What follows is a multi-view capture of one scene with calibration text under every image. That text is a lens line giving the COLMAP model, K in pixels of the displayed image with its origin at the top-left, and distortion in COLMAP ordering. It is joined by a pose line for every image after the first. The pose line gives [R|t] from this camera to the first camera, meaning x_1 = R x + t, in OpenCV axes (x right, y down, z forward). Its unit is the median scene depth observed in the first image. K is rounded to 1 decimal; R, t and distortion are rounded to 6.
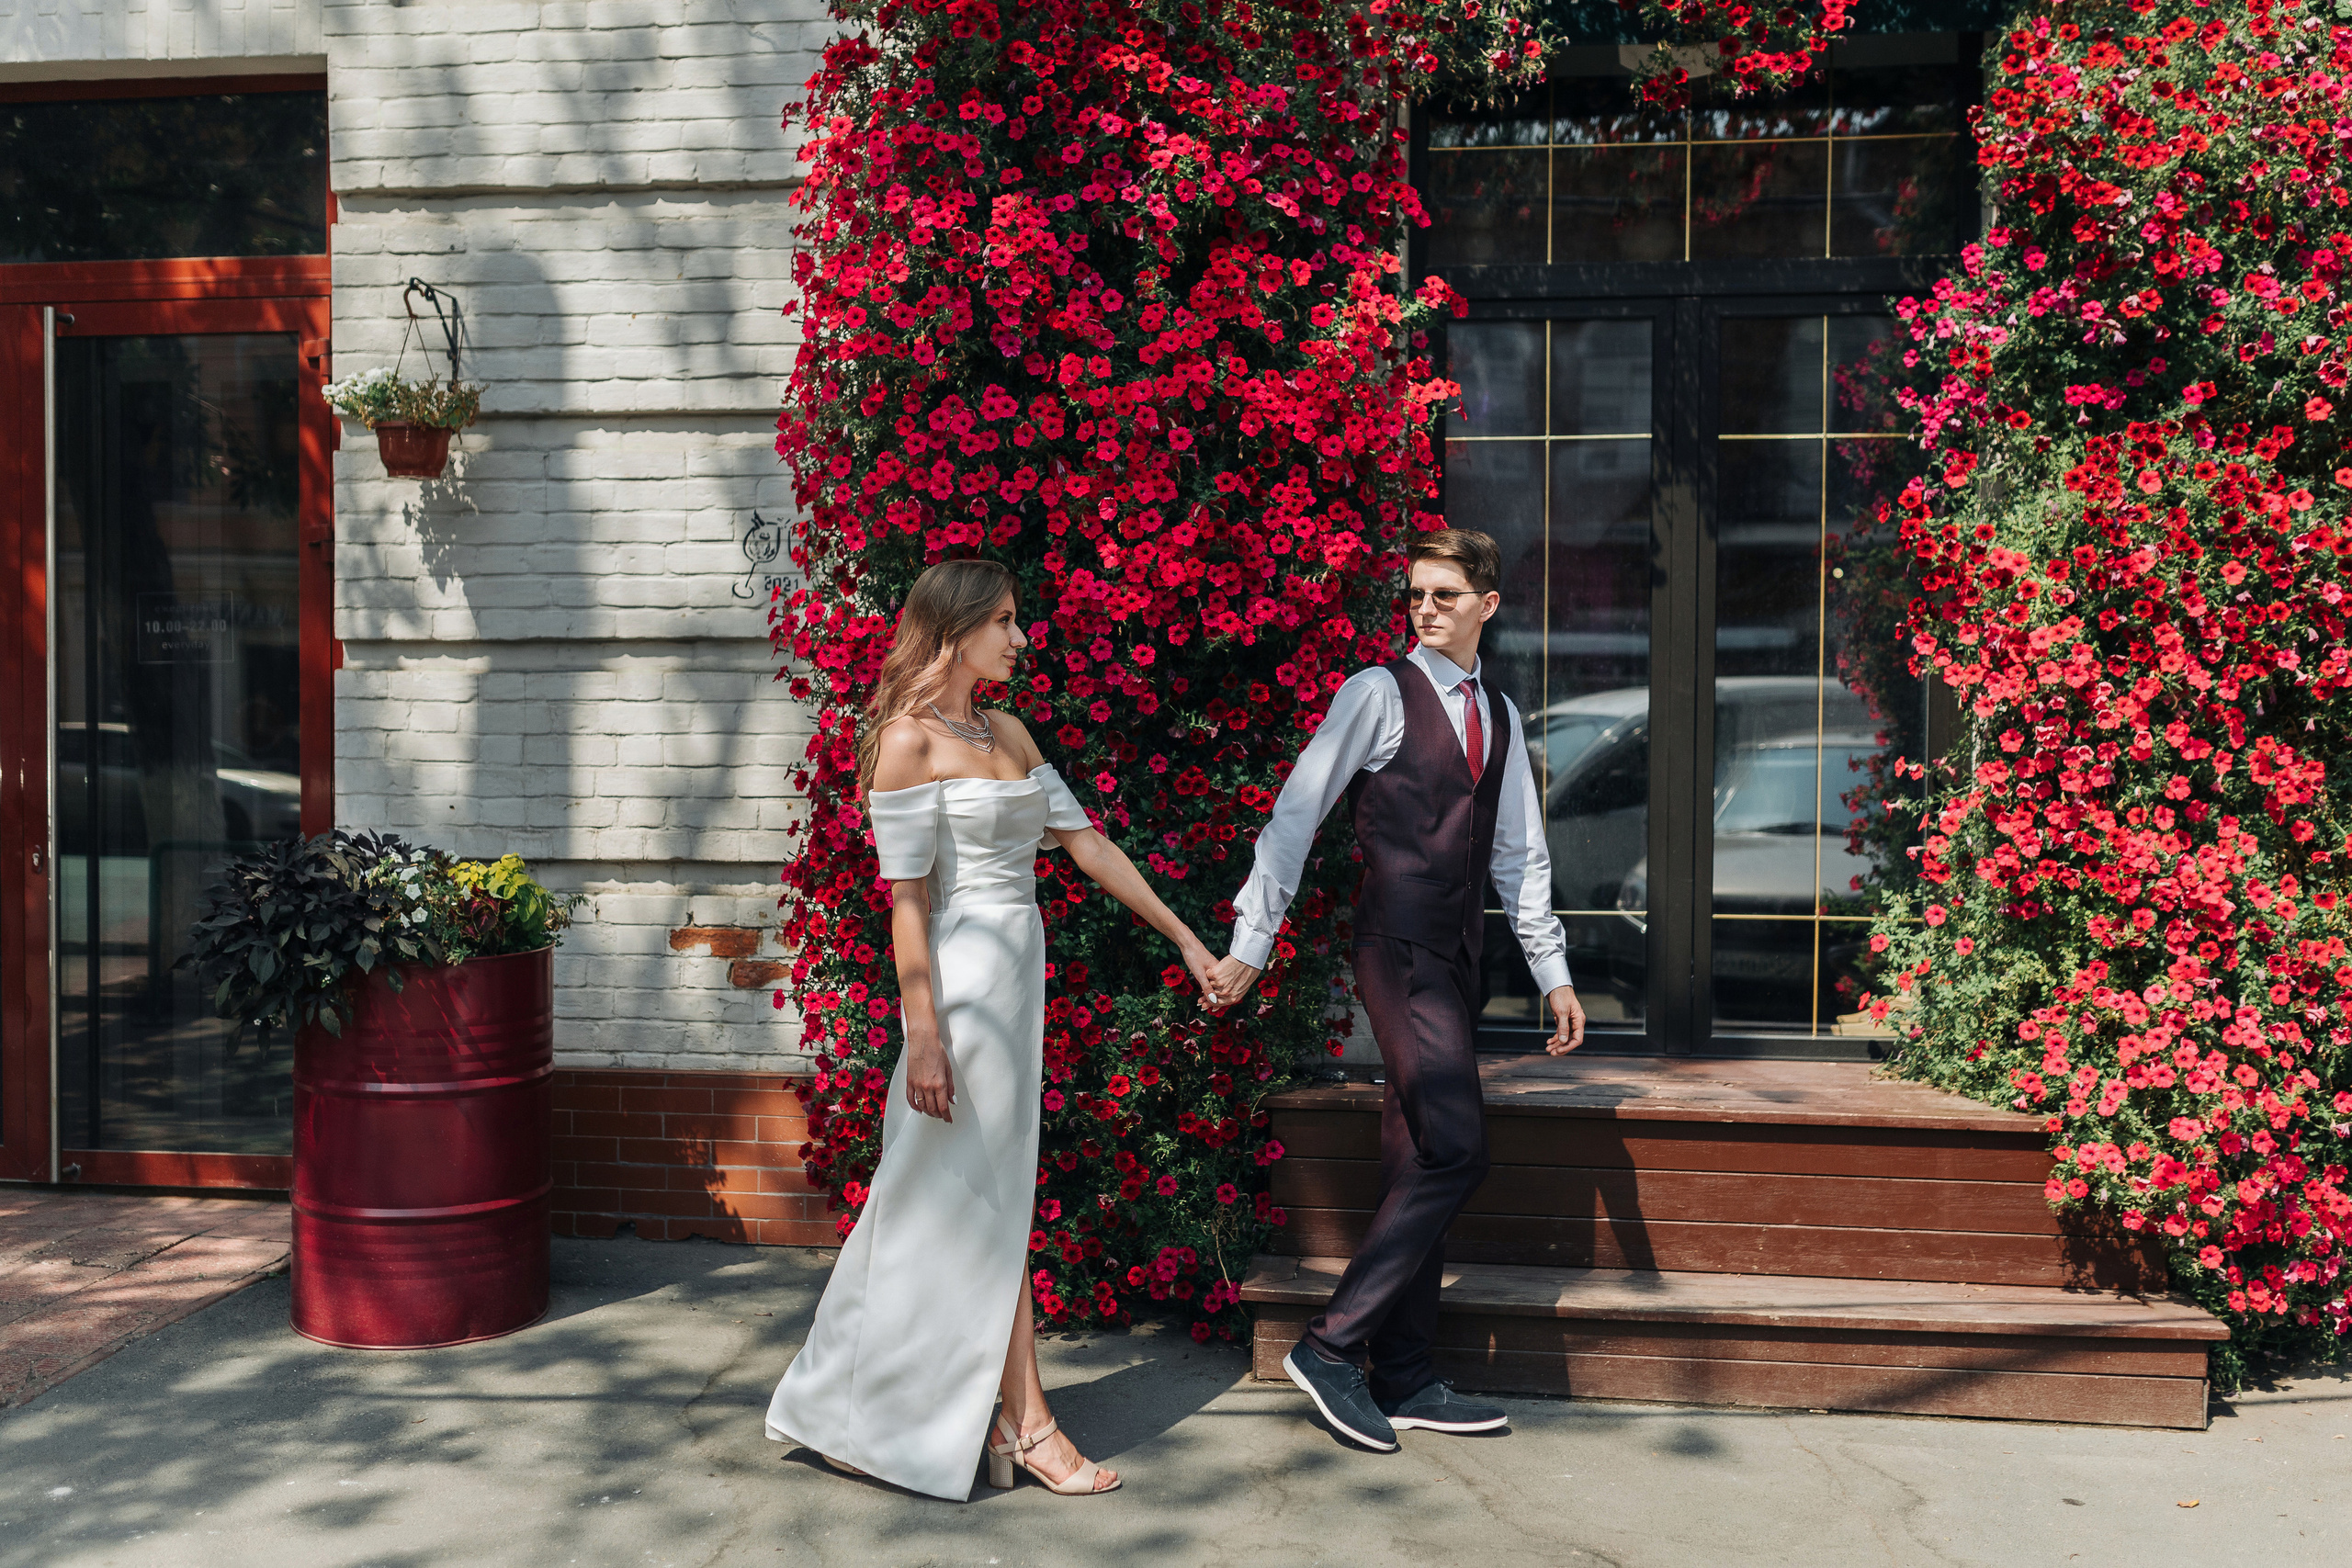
lens RADIAL K [[2367.8, 0, 1176.0], [0, 2367.8, 784.0], [0, 0, 1]] dist [0.098381, 0.010657]
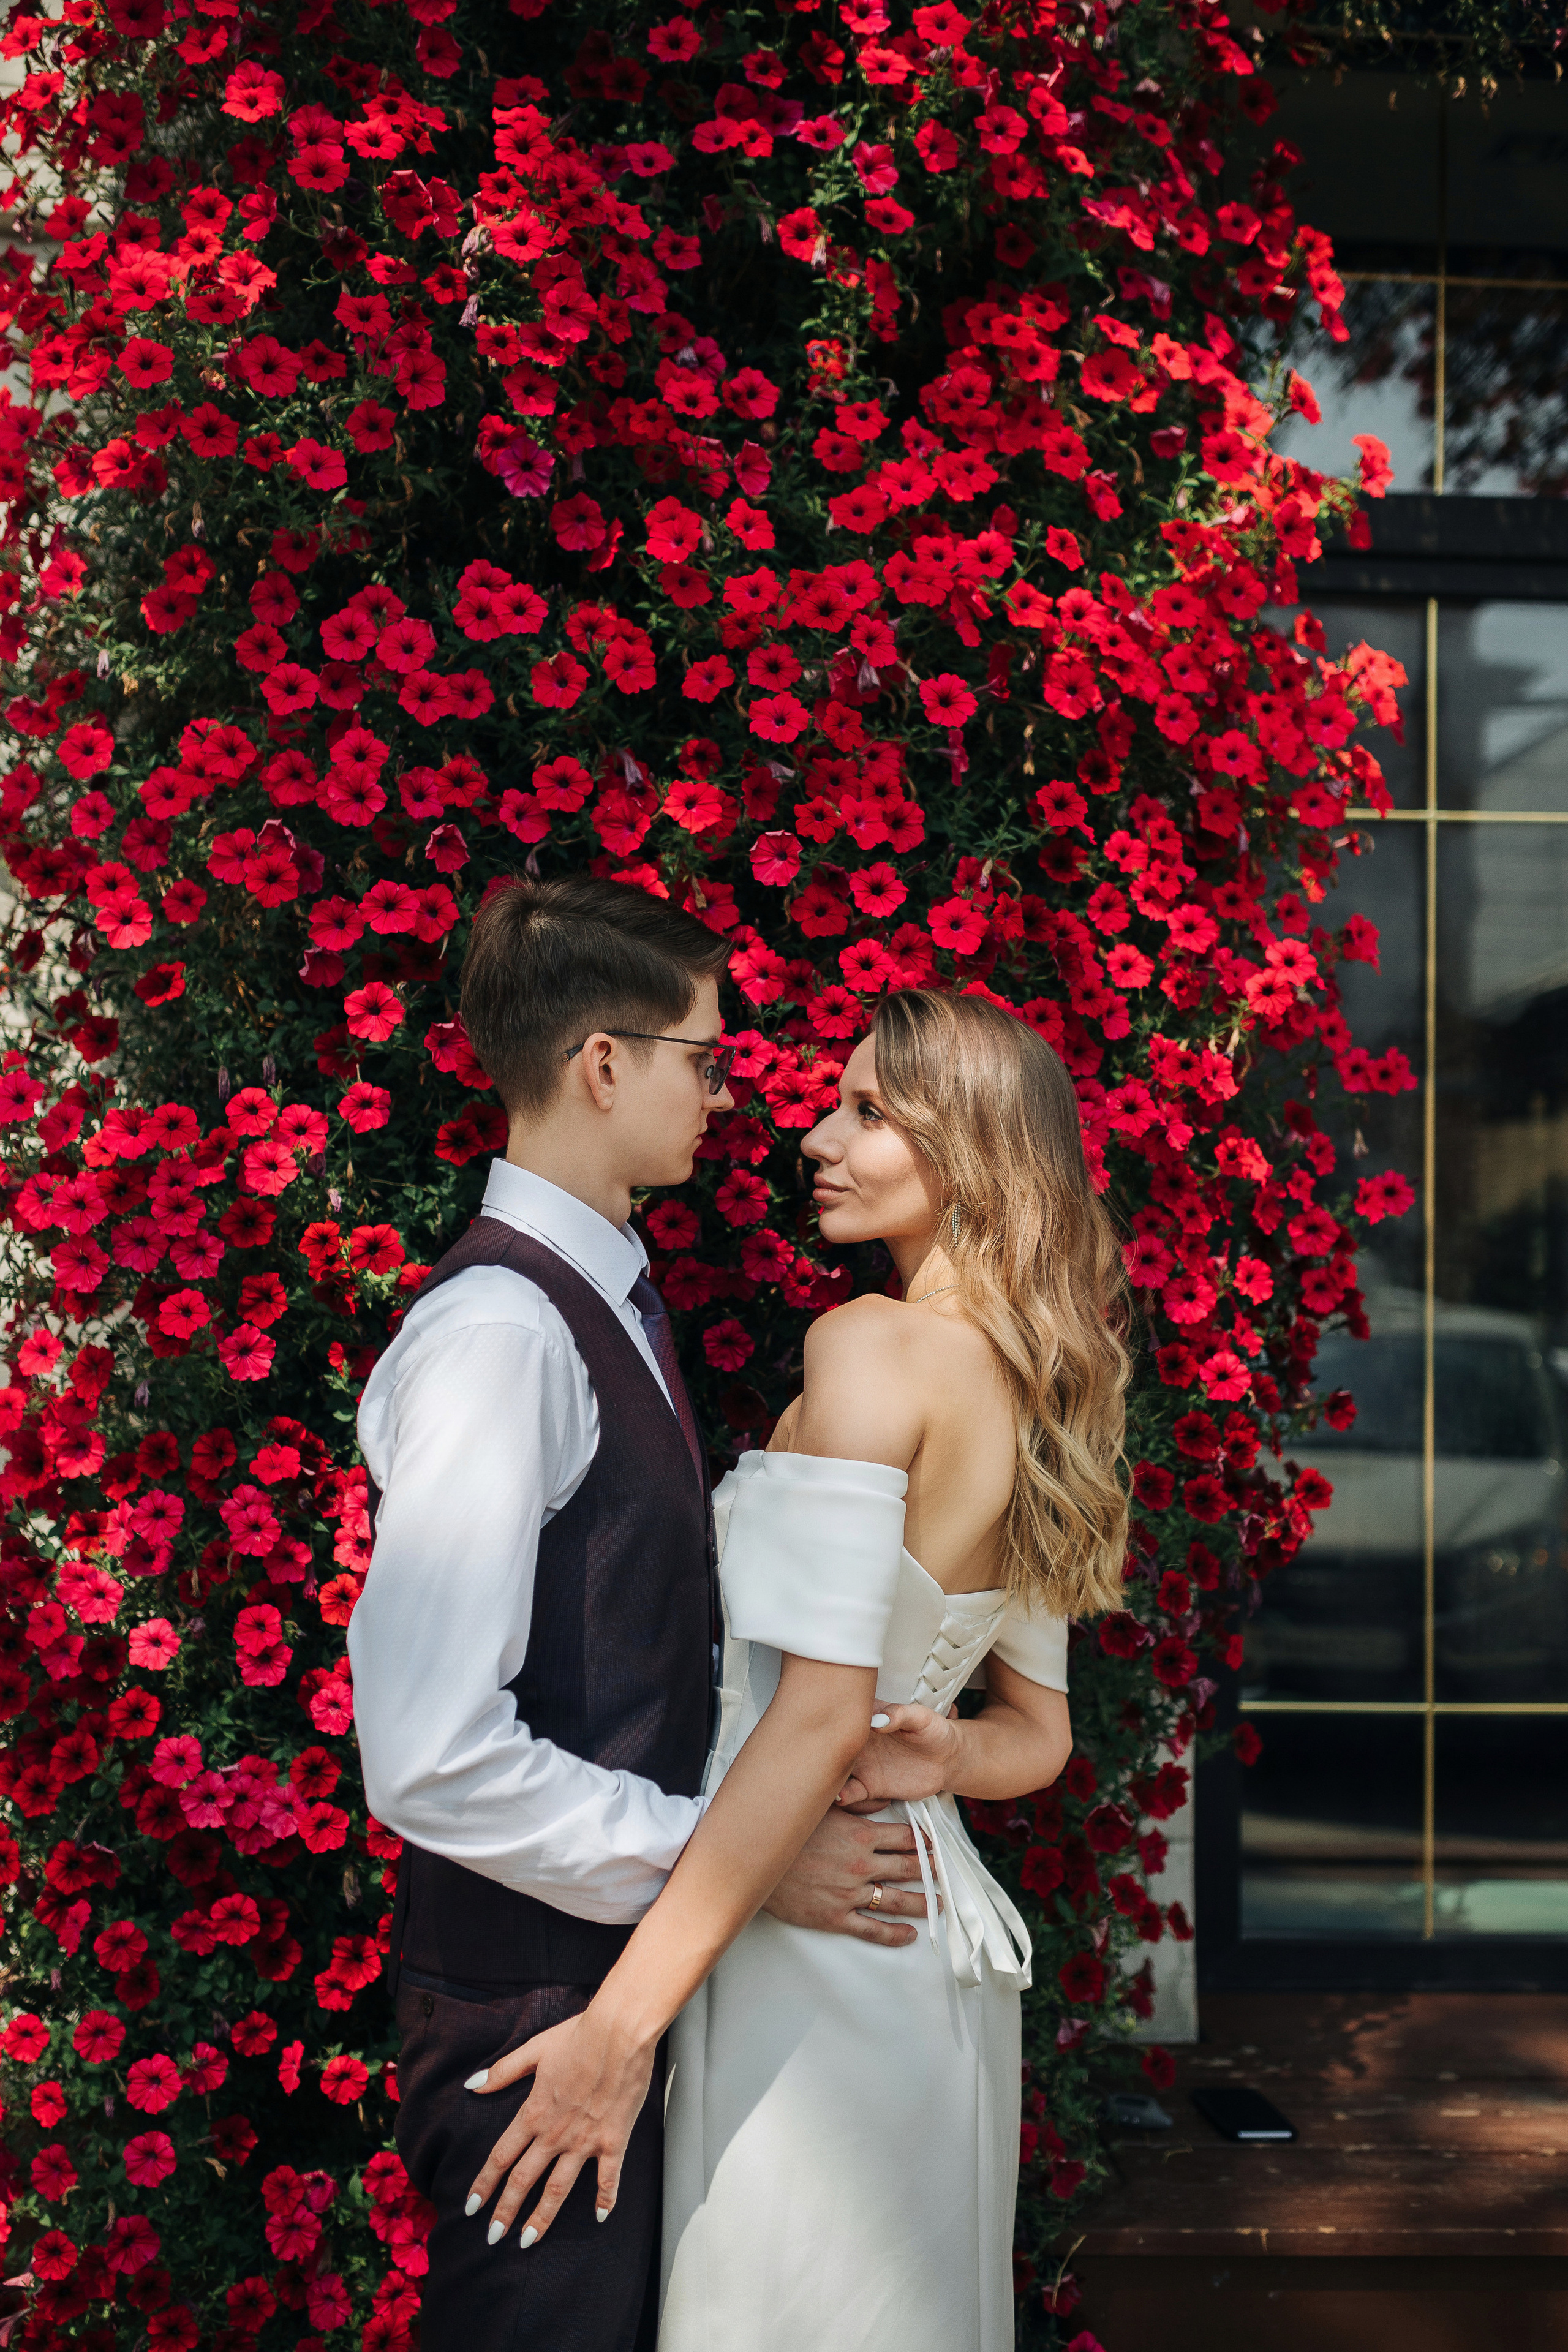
lens RADIAL K [[2407.1, 0, 784.0], [0, 2407.1, 1176.0], [0, 0, 1]] dist [0.082478, -0.010511]
pose [[0.982387, 0.018524, 0.185940, -0.102062], [-0.006926, 0.998000, -0.062832, -0.033971], [-0.186732, 0.060438, 0.980550, 0.580029]]
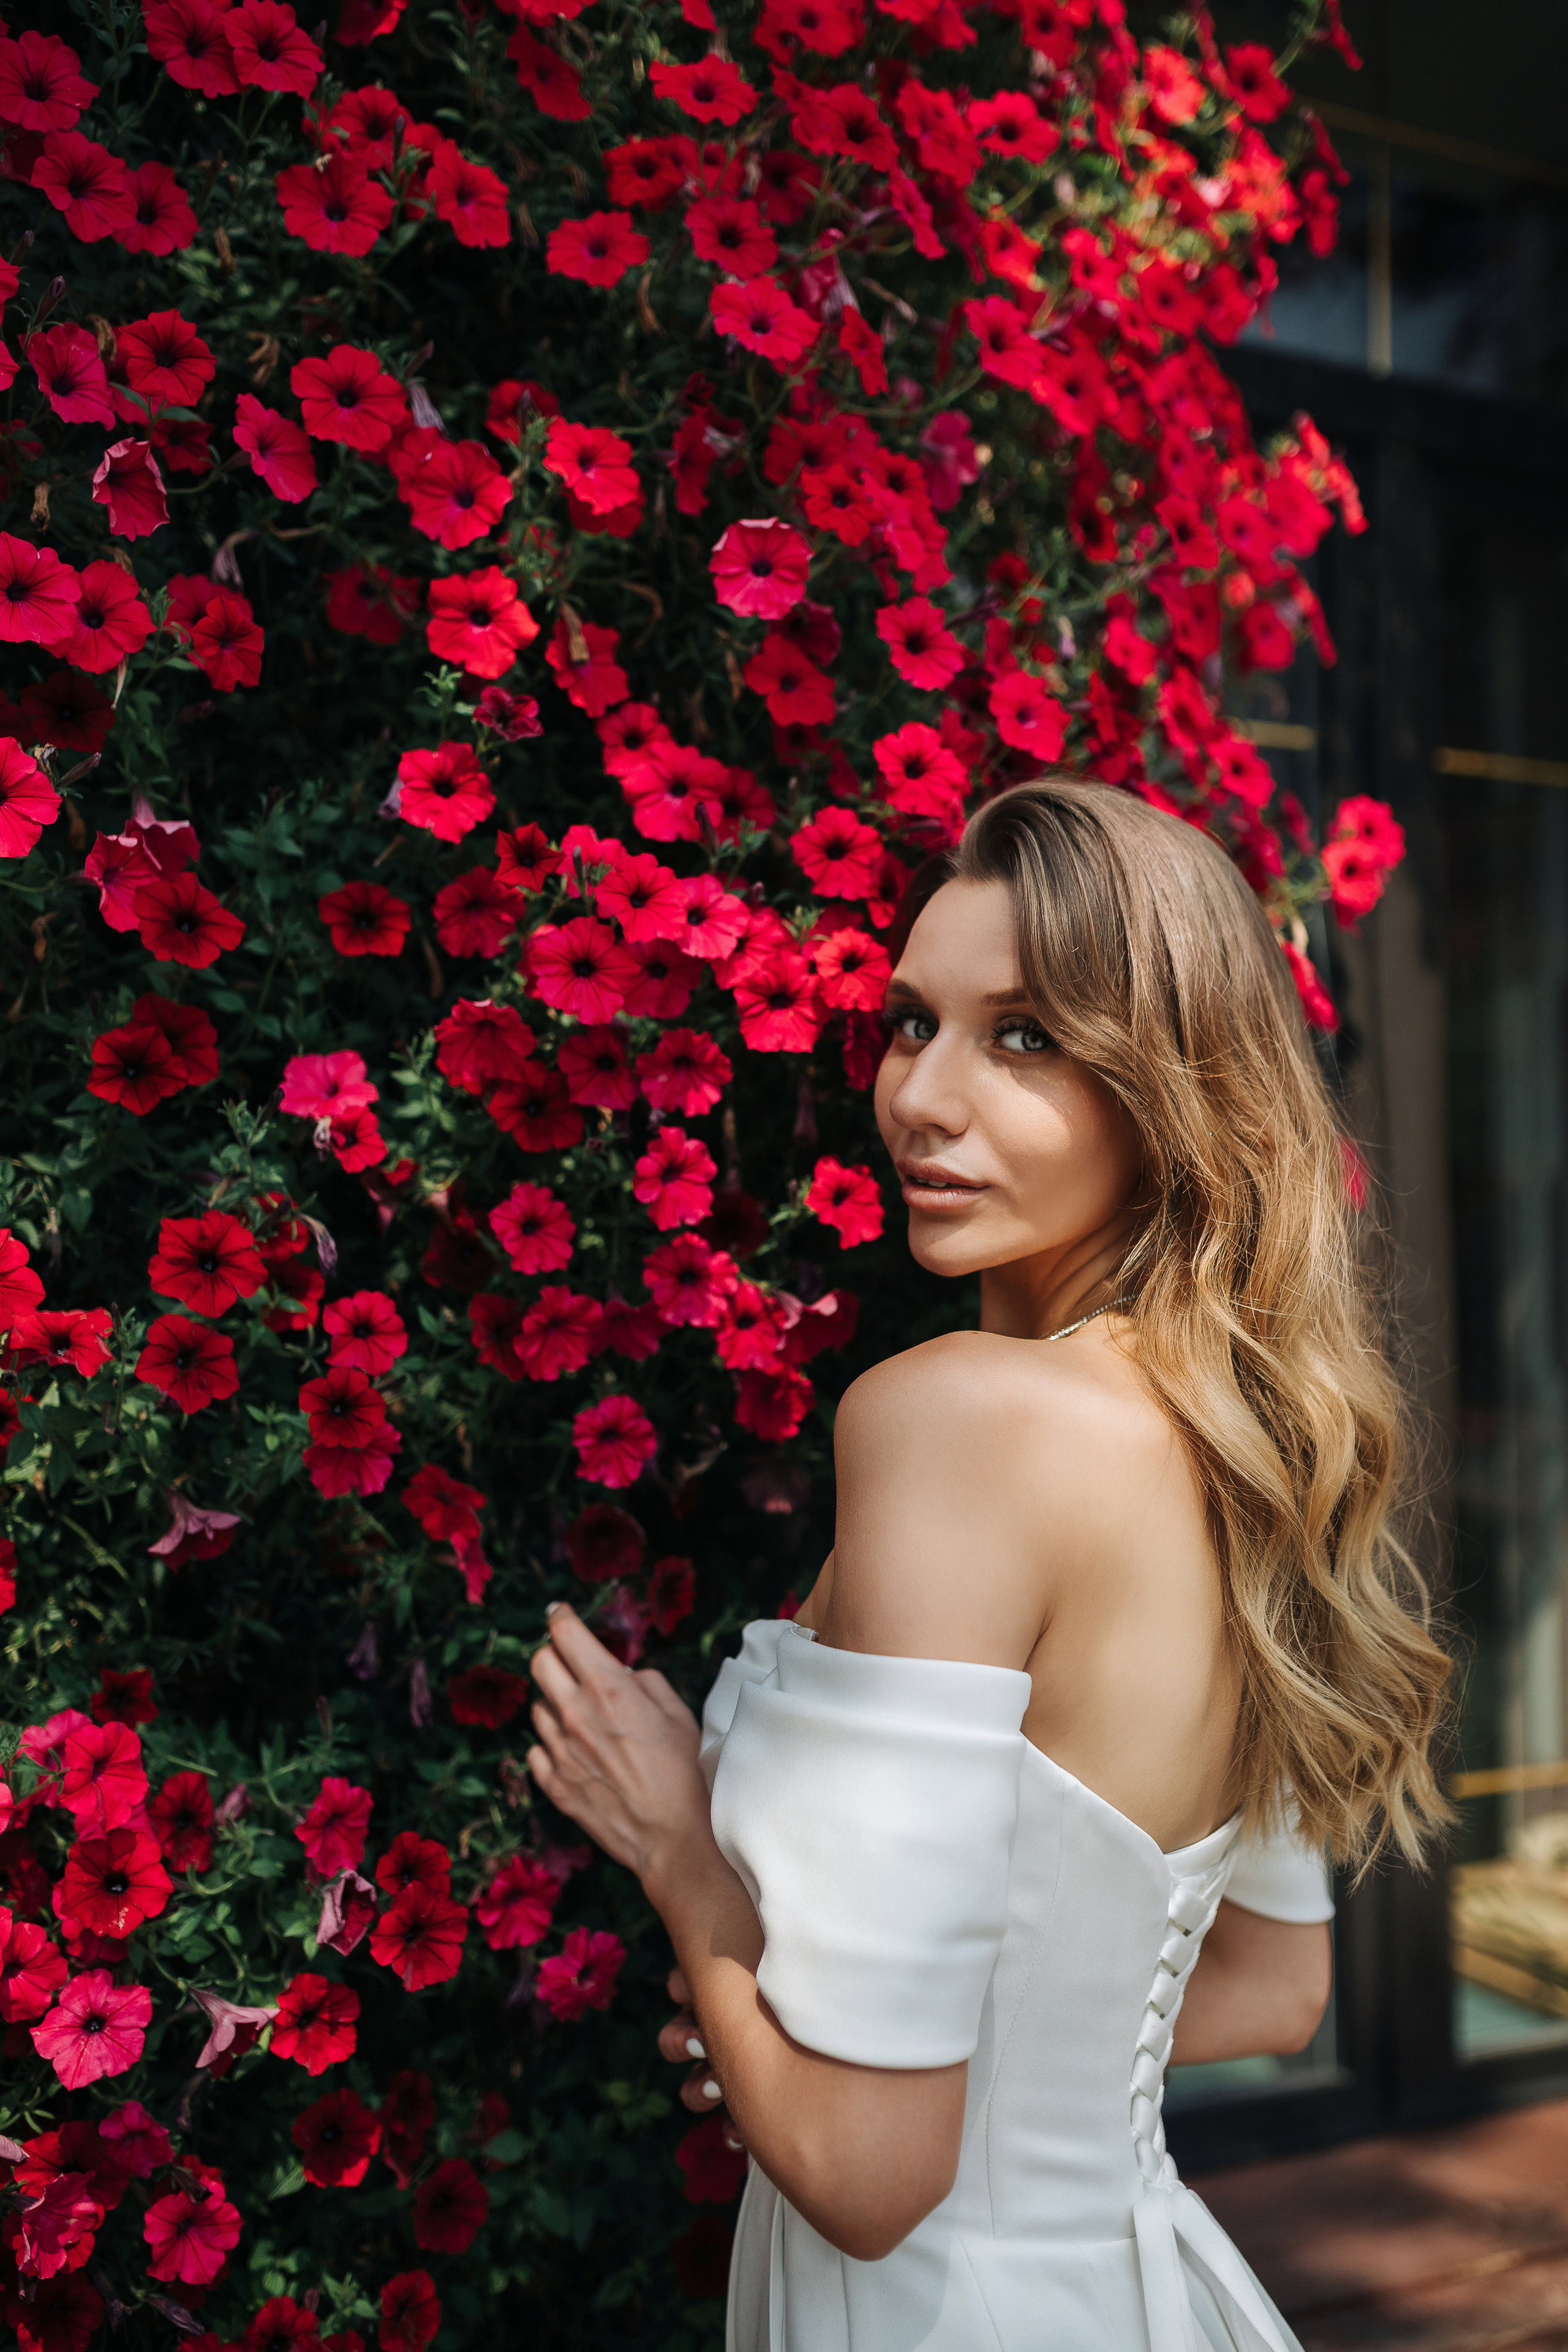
lens RADIAL K [[2368.1, 0, 787.3], [0, 2368.1, 1131.0], [0, 0, 1]] dist [0.098381, 0.010657]
pose [[0.849431, 0.035415, 0.526509, -0.143175], [0.012017, 0.996189, -0.086394, -0.040928], [-0.527562, 0.079713, 0.845768, 0.791478]]
